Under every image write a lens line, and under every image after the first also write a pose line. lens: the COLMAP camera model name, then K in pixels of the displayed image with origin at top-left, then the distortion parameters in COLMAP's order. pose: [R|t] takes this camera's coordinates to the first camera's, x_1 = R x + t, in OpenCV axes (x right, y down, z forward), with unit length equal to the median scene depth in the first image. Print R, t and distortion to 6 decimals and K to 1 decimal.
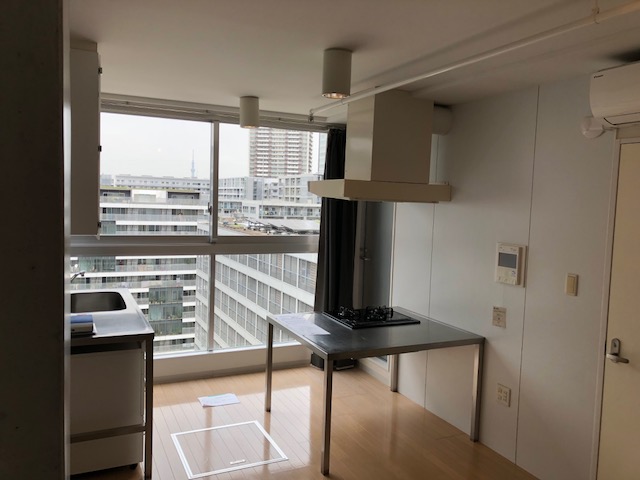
lens RADIAL K [[519.1, 0, 320.0], [0, 519.1, 240.0], [0, 0, 1]] dist [0.034962, -0.001526]
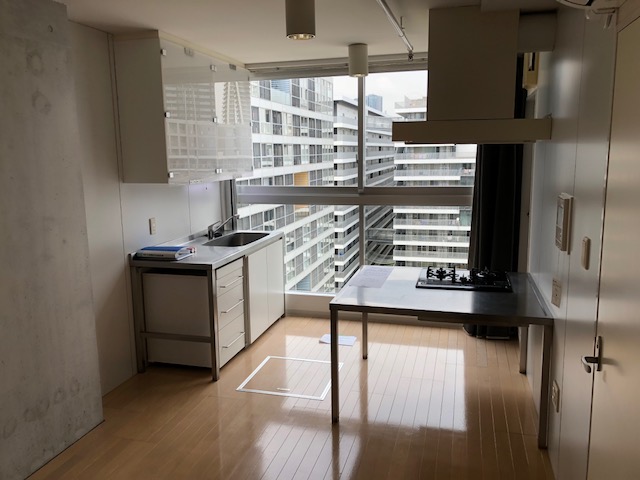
lens RADIAL K [[528.1, 0, 320.0], [0, 528.1, 240.0], [0, 0, 1]] dist [0.007258, -0.001065]
pose [[0.752082, 0.065694, -0.655787, 0.562053], [-0.013042, 0.996308, 0.084849, 0.011704], [0.658940, -0.055261, 0.750162, 0.209076]]
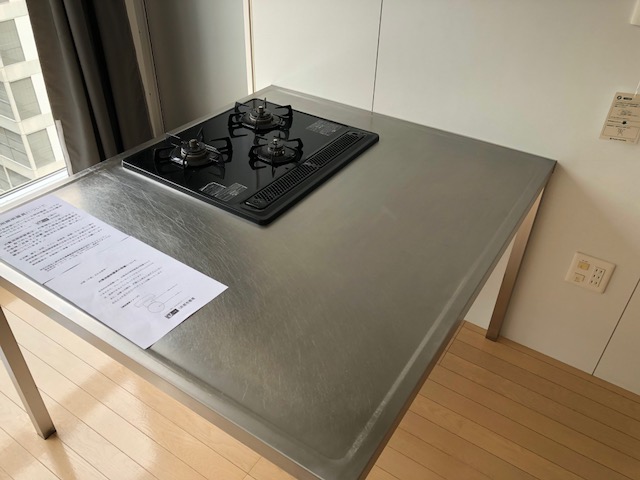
lens RADIAL K [[519.1, 0, 320.0], [0, 519.1, 240.0], [0, 0, 1]] dist [0.034962, -0.001526]
pose [[0.850303, -0.315751, 0.421054, -0.053907], [0.040969, 0.837319, 0.545177, -0.003153], [-0.524697, -0.446315, 0.724911, 0.764534]]
